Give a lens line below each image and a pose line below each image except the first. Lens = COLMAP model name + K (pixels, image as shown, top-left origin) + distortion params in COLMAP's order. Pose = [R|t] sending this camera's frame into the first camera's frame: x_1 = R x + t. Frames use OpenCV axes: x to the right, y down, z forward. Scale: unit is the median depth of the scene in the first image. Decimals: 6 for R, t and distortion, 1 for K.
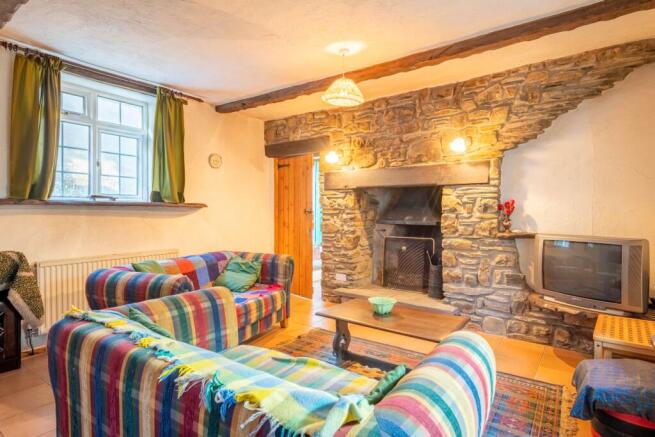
lens RADIAL K [[360.0, 0, 322.2], [0, 360.0, 217.6], [0, 0, 1]] dist [0.022028, -0.004526]
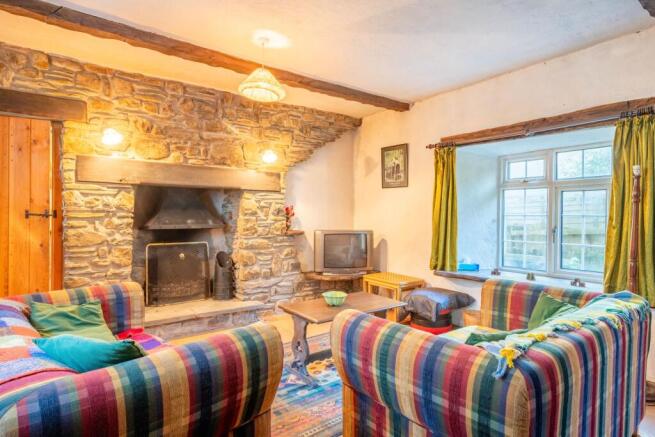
lens RADIAL K [[360.0, 0, 323.8], [0, 360.0, 218.4], [0, 0, 1]] dist [0.022028, -0.004526]
pose [[0.297342, -0.012967, 0.954683, -0.623048], [0.013190, 0.999868, 0.009472, -0.012781], [-0.954680, 0.009776, 0.297474, 0.469973]]
